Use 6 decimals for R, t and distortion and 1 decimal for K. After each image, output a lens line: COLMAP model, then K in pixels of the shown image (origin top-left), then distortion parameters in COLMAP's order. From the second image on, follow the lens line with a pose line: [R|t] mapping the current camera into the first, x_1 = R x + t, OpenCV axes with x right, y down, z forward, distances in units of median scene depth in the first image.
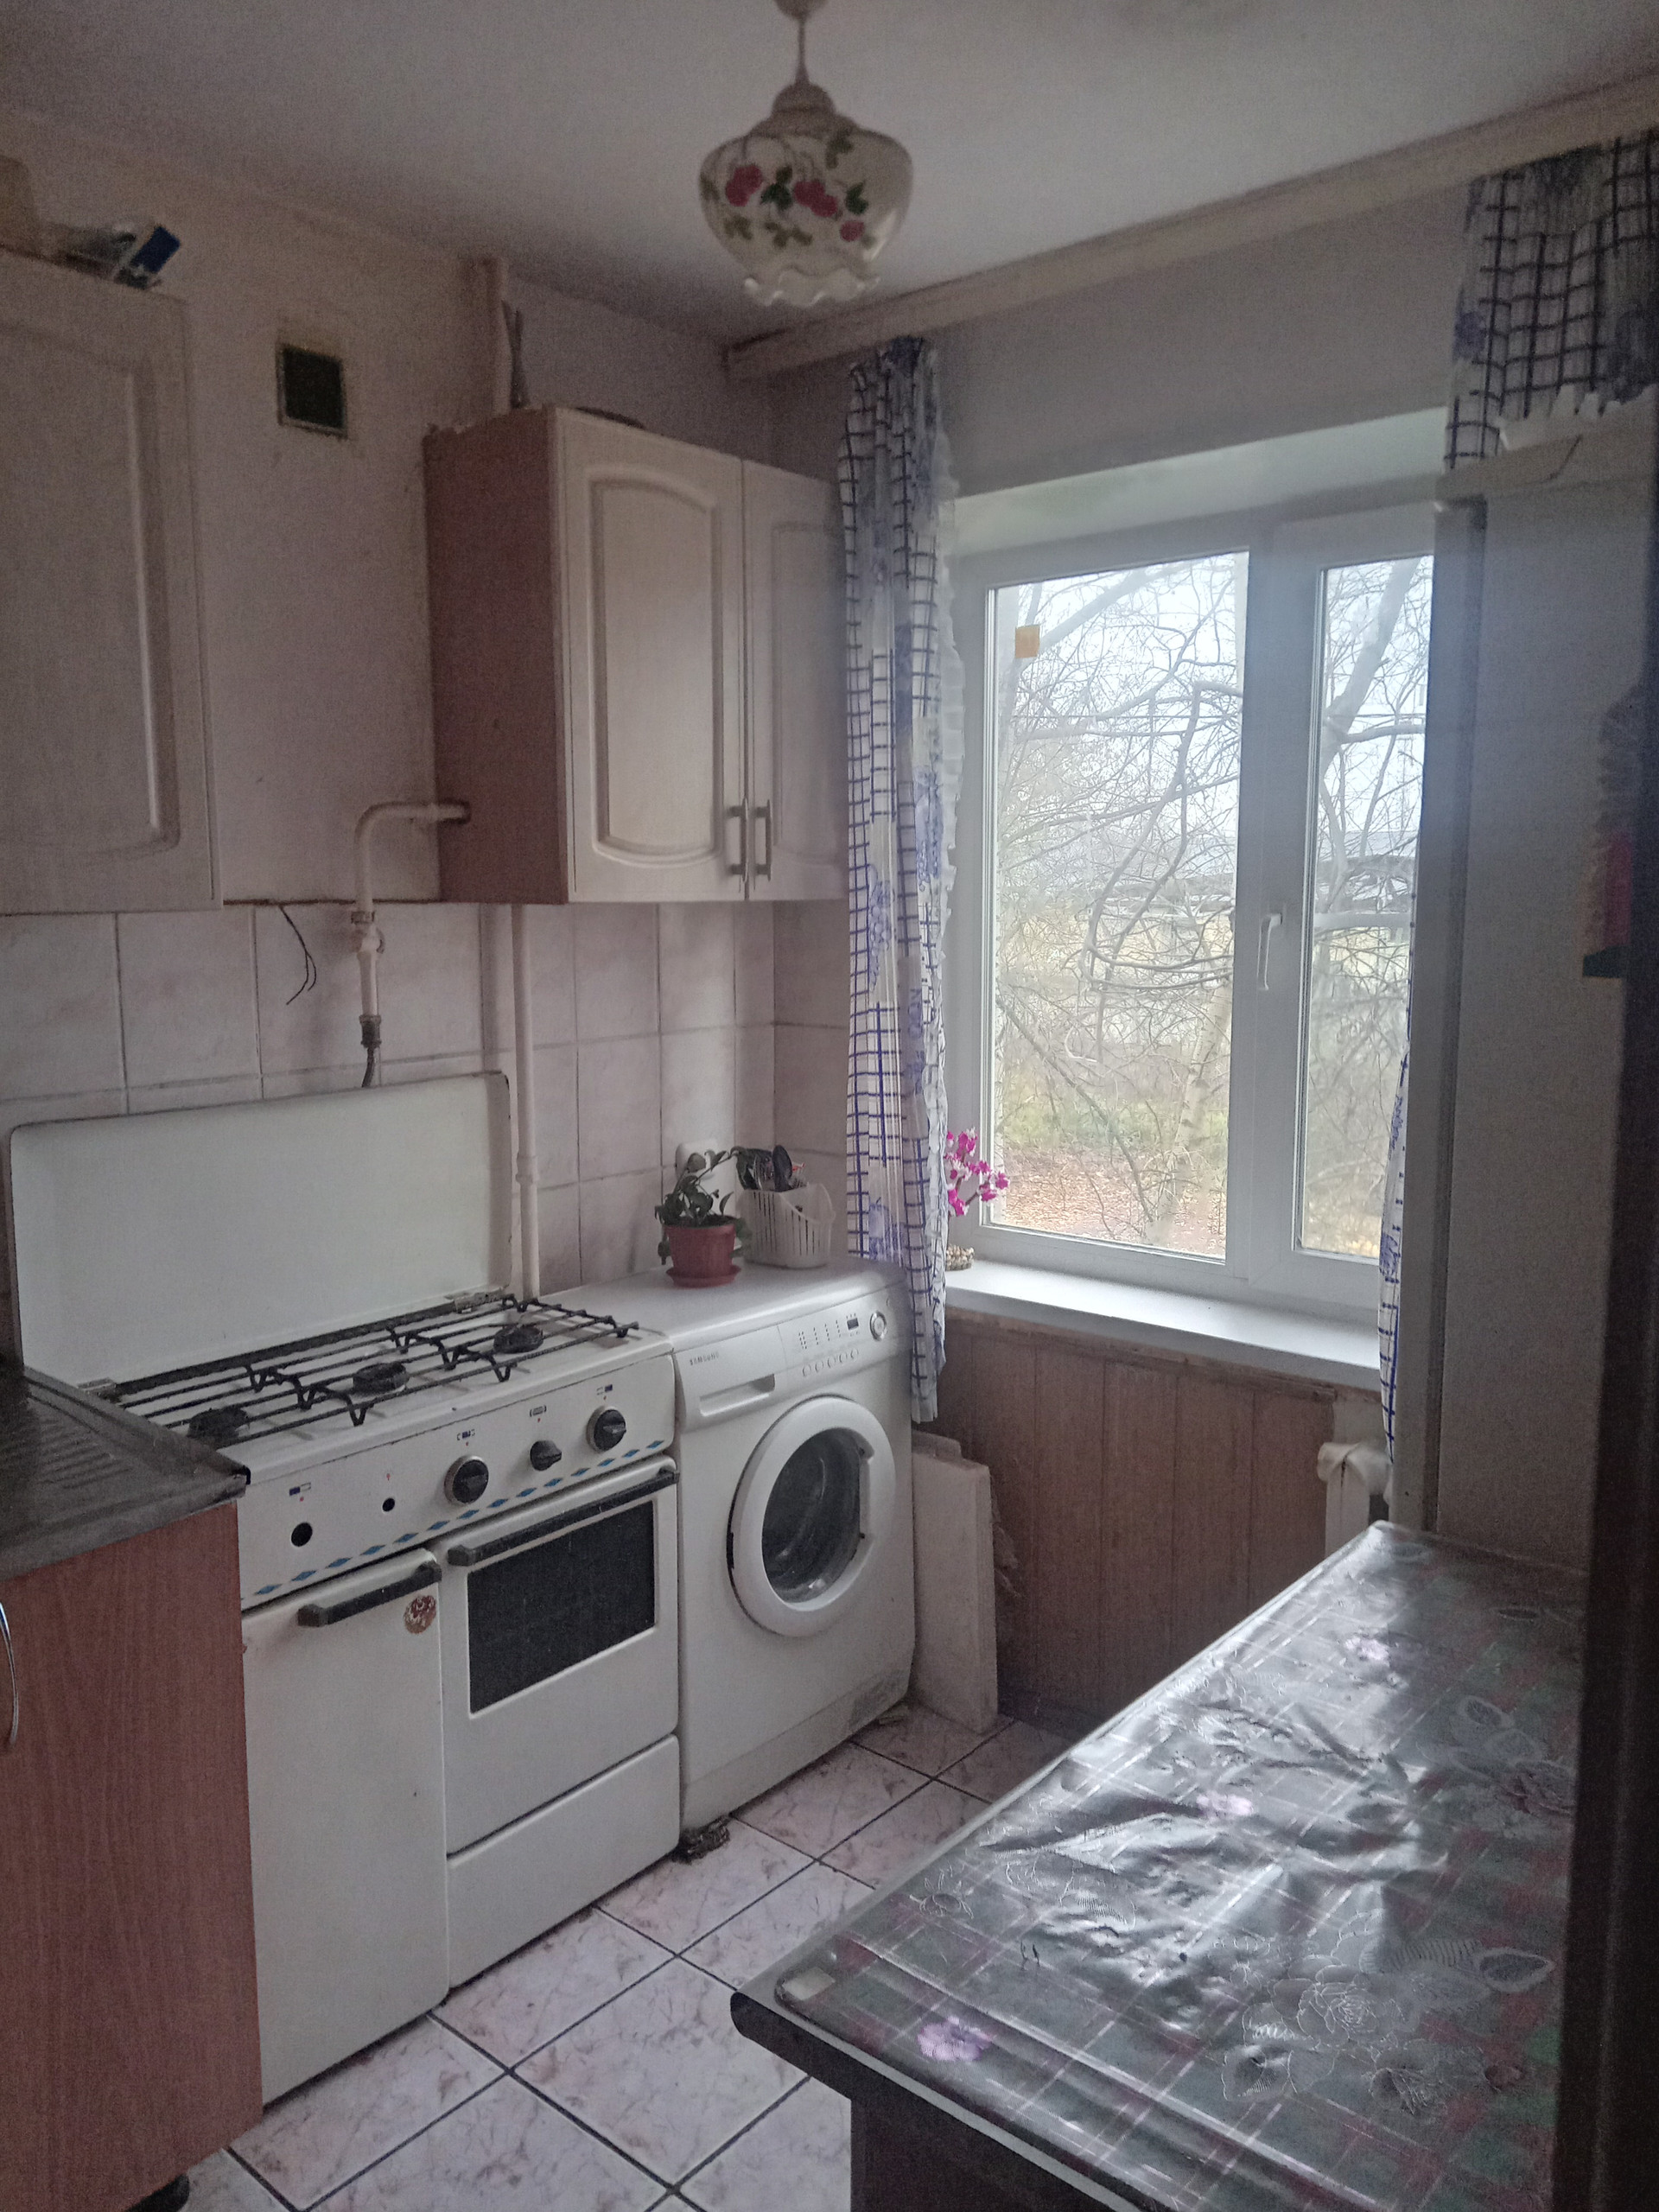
lens RADIAL K [[1645.0, 0, 829.5], [0, 1645.0, 1106.0], [0, 0, 1]] dist [0.026230, -0.004721]
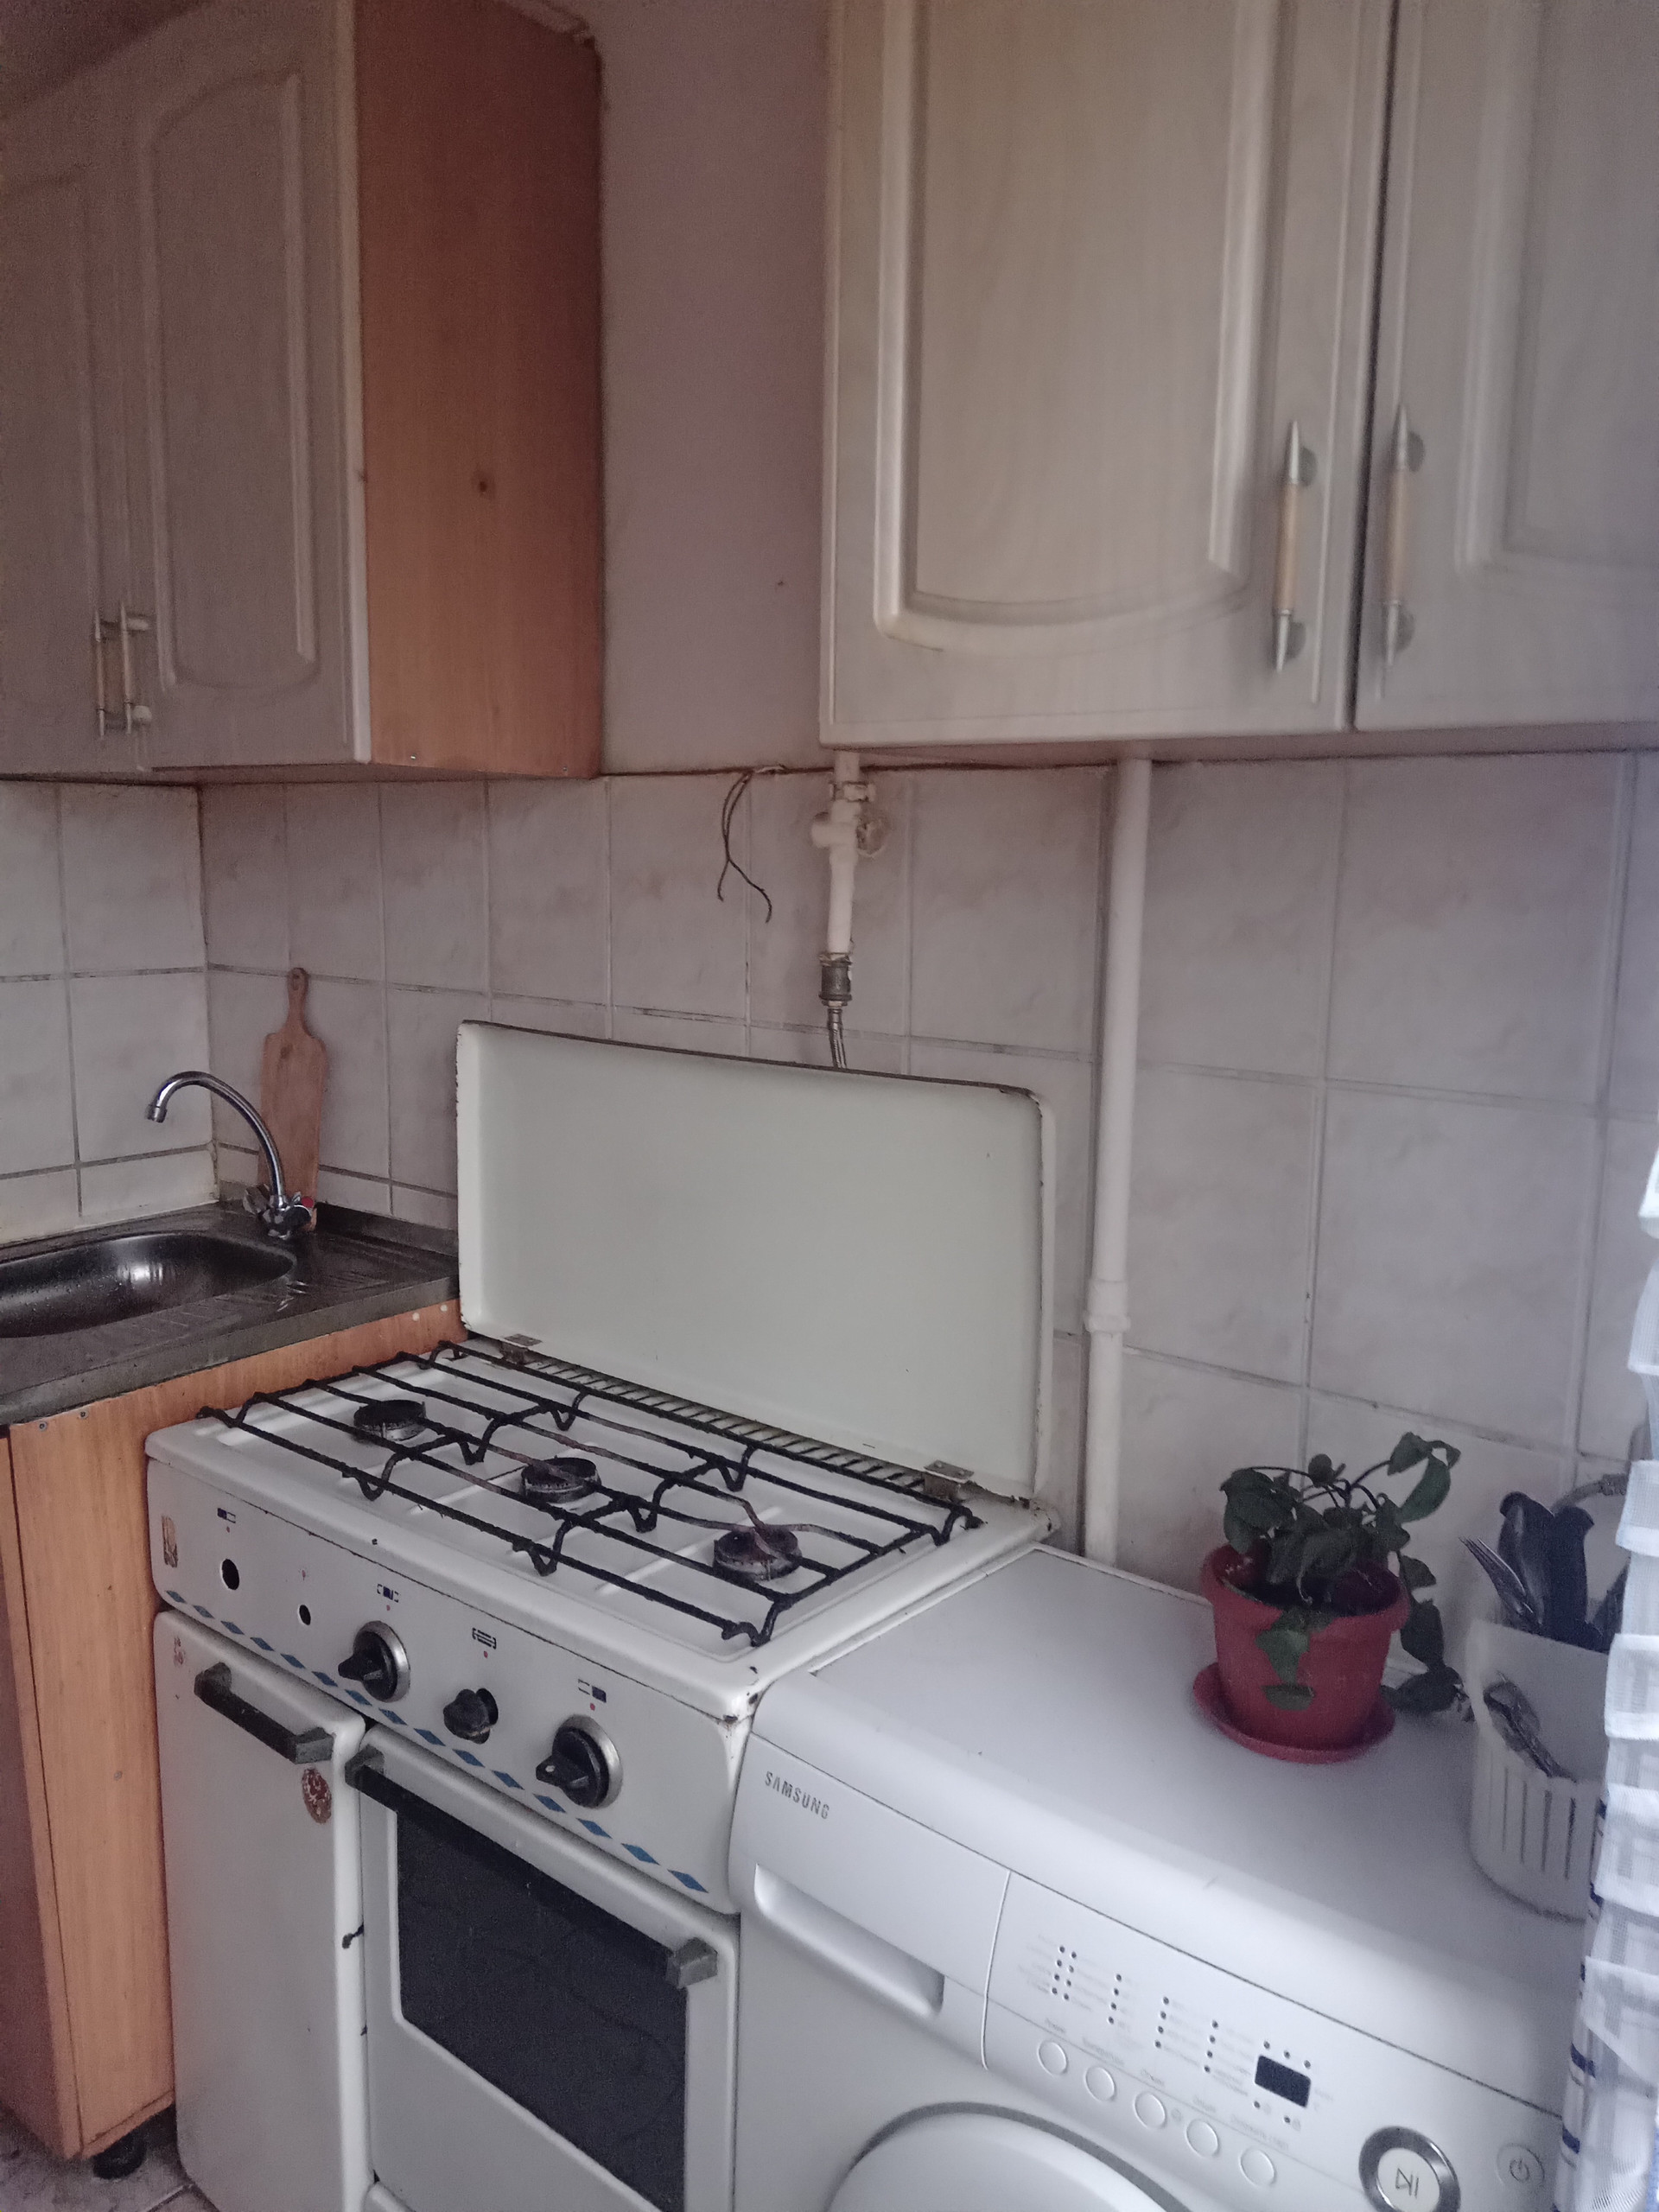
lens RADIAL K [[1645.0, 0, 829.5], [0, 1645.0, 1106.0], [0, 0, 1]] dist [0.026230, -0.004721]
pose [[0.010830, 0.160510, -0.986975, 0.330832], [-0.153297, 0.975631, 0.156983, -0.094677], [0.988121, 0.149600, 0.035172, 0.984930]]
